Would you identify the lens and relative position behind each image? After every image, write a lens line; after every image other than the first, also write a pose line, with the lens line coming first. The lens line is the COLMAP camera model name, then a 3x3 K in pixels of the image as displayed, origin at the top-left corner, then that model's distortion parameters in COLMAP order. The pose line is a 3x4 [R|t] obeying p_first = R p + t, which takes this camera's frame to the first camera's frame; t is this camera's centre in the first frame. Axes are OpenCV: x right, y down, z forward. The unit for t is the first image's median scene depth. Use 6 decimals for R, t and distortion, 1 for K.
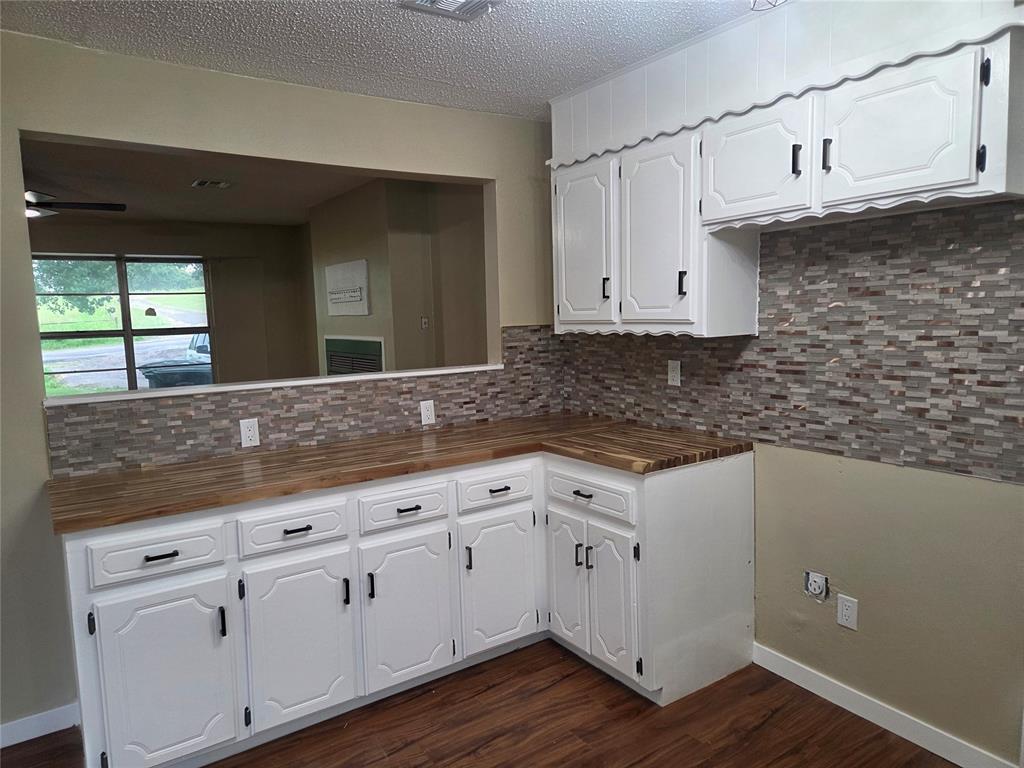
lens RADIAL K [[679.0, 0, 501.9], [0, 679.0, 390.7], [0, 0, 1]] dist [0.072766, -0.051641]
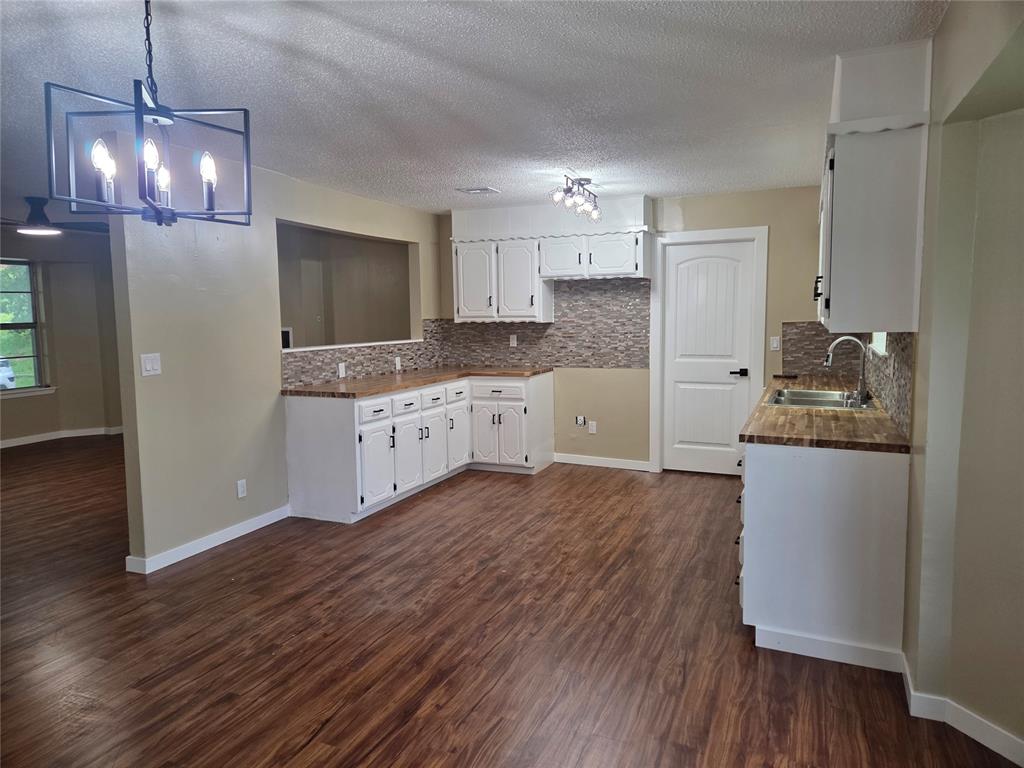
lens RADIAL K [[679.0, 0, 505.0], [0, 679.0, 383.2], [0, 0, 1]] dist [0.072766, -0.051641]
pose [[0.844977, -0.037663, 0.533474, -1.042861], [0.051491, 0.998612, -0.011057, 0.148015], [-0.532317, 0.036812, 0.845744, -0.914147]]
